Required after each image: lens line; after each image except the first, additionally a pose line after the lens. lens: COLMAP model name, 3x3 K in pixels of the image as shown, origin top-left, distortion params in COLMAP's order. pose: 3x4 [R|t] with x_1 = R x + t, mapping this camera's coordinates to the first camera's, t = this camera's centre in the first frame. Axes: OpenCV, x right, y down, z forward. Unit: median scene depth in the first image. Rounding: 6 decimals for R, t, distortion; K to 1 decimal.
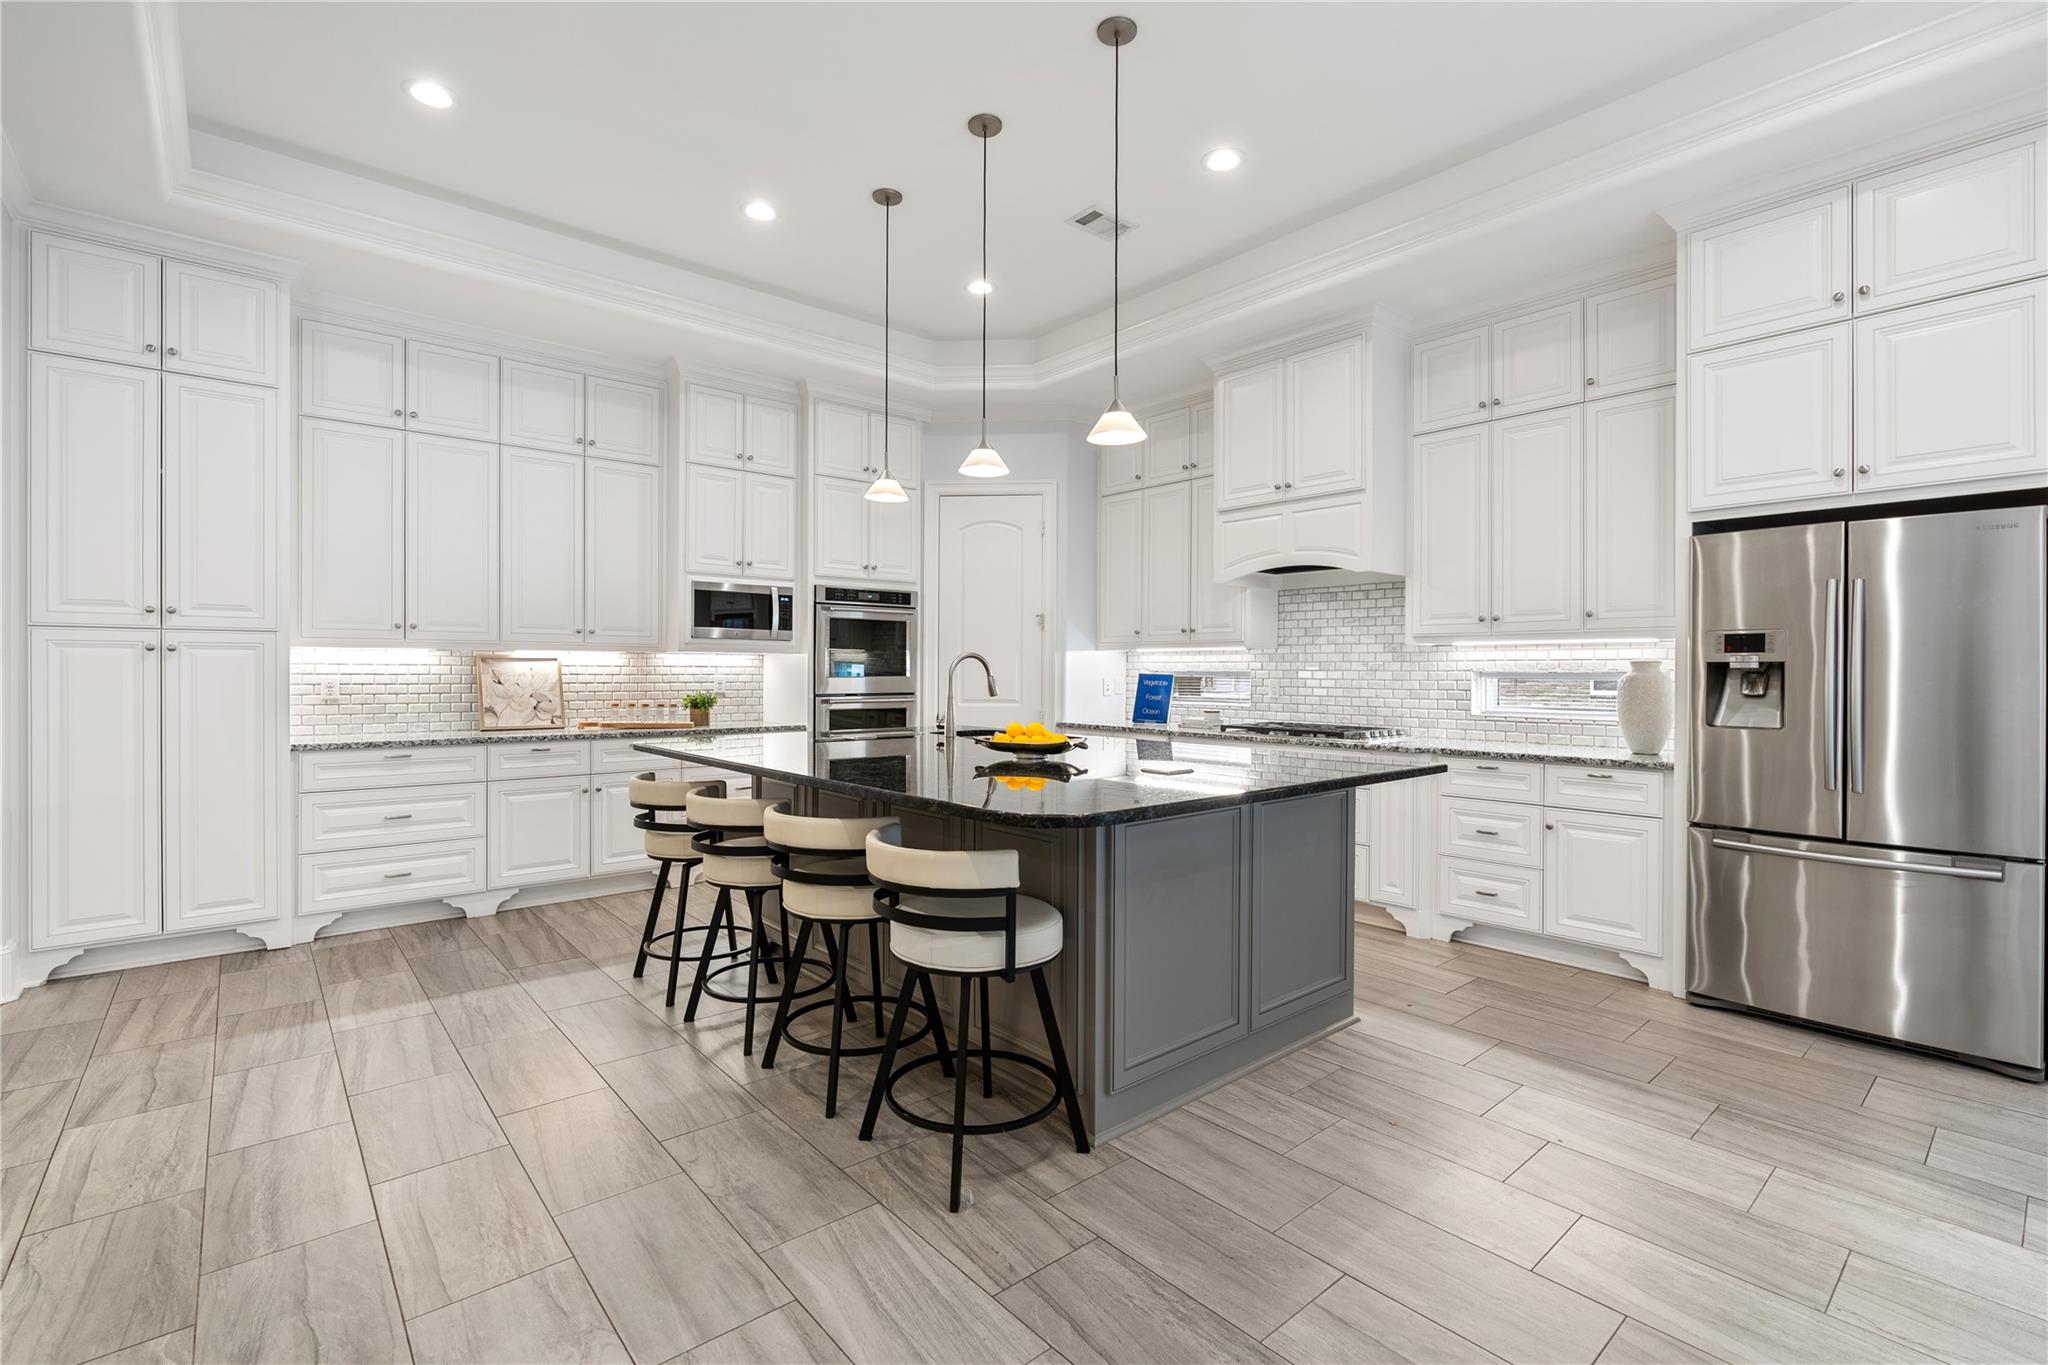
lens RADIAL K [[916.6, 0, 1026.4], [0, 916.6, 673.3], [0, 0, 1]] dist [-0.011960, 0.004616]
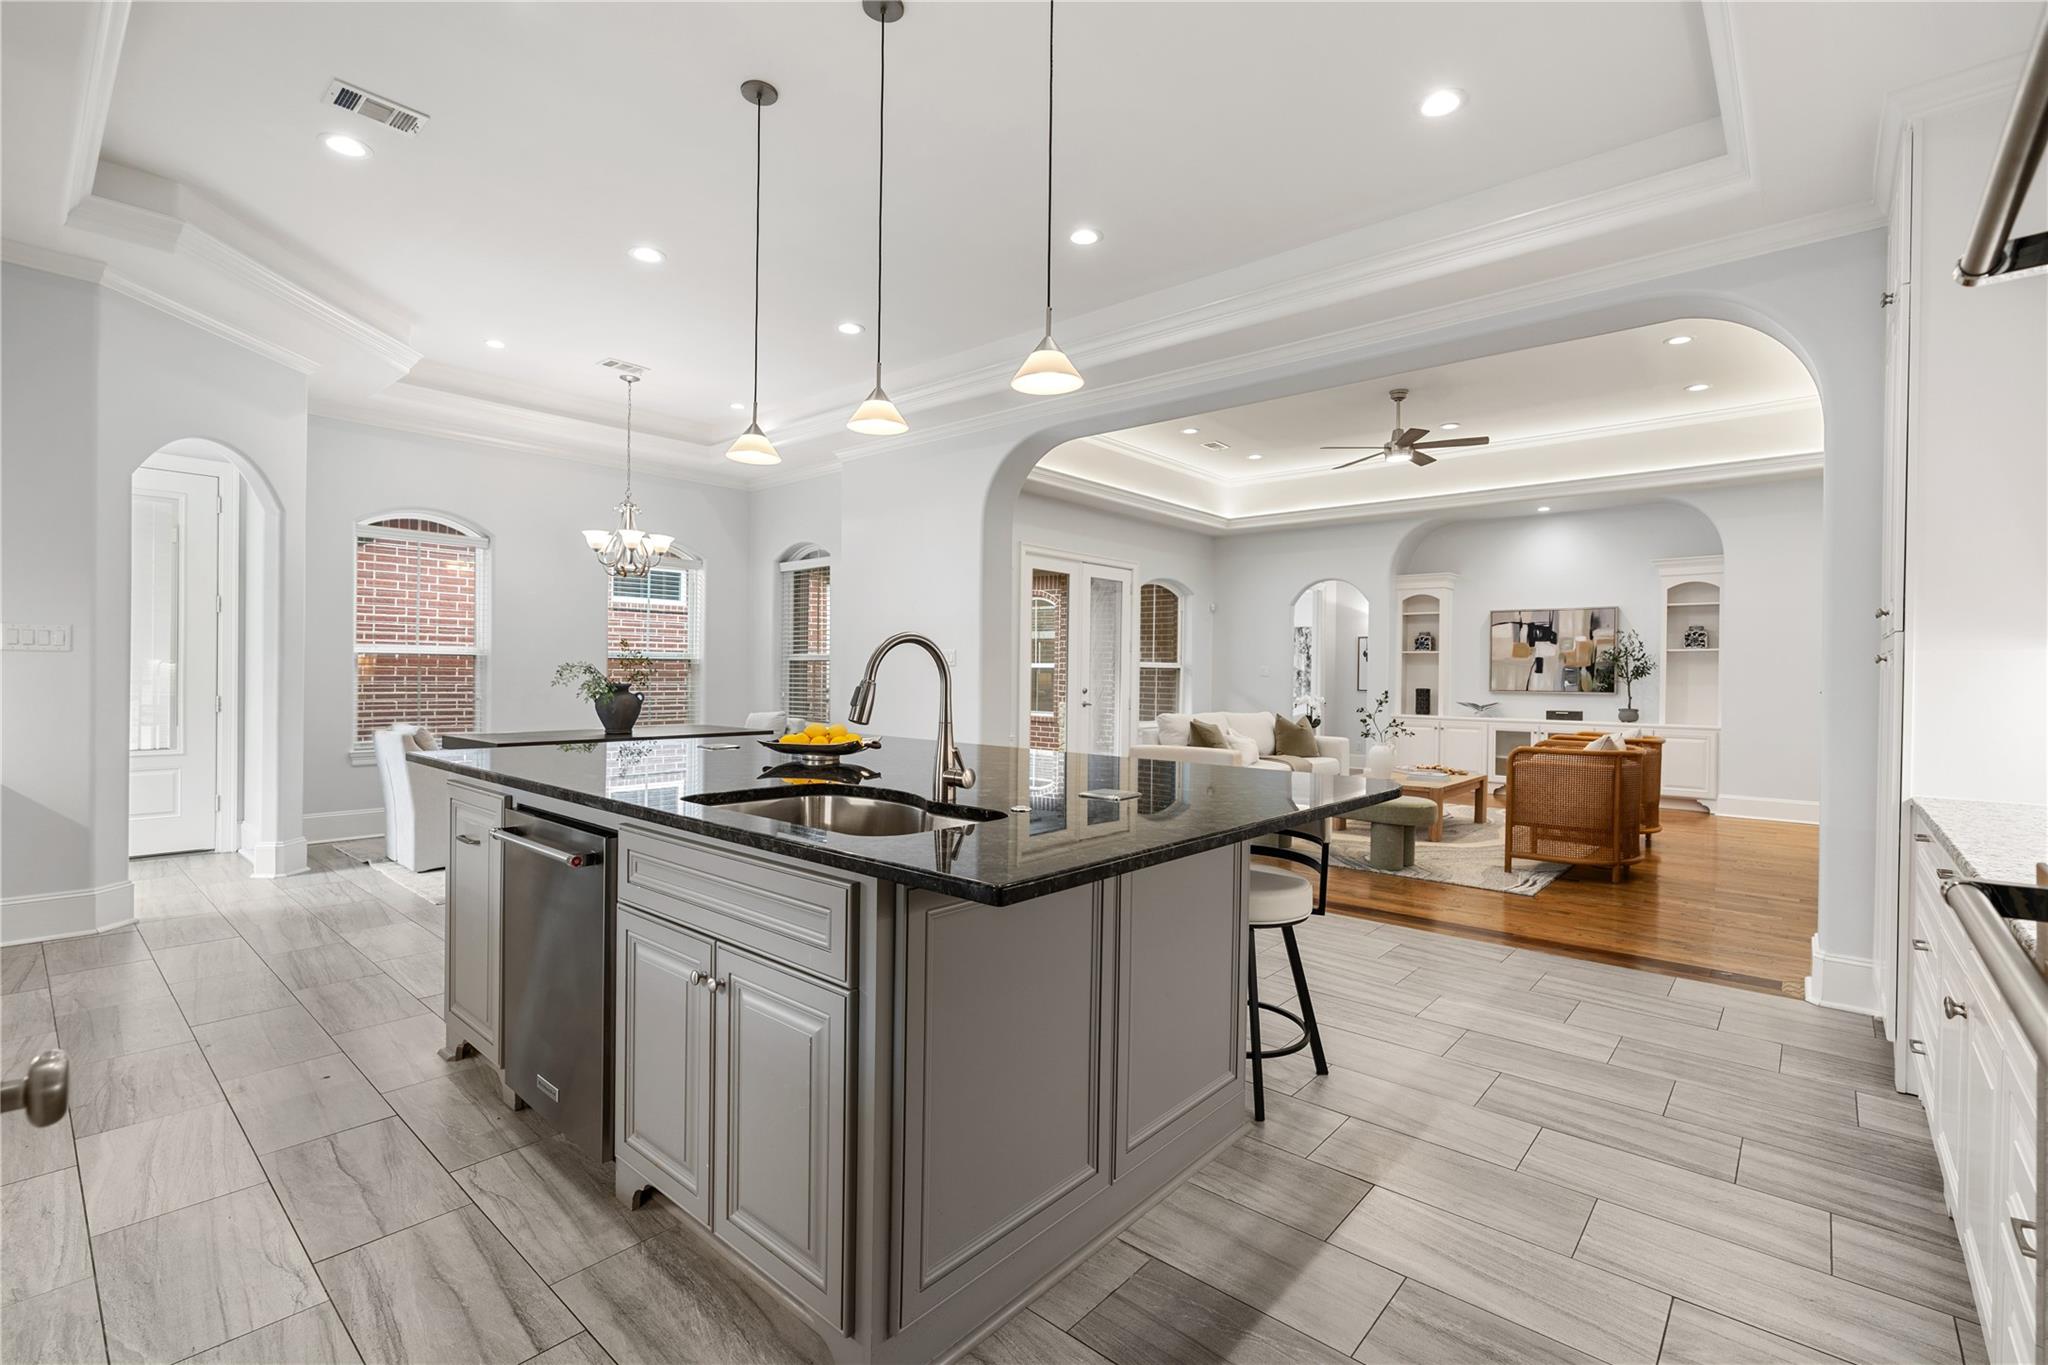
lens RADIAL K [[916.6, 0, 1022.8], [0, 916.6, 679.4], [0, 0, 1]] dist [-0.011960, 0.004616]
pose [[-0.989713, -0.016557, -0.142108, -0.046266], [-0.018076, 0.999792, 0.009409, -0.002315], [0.141923, 0.011881, -0.989806, 1.344430]]
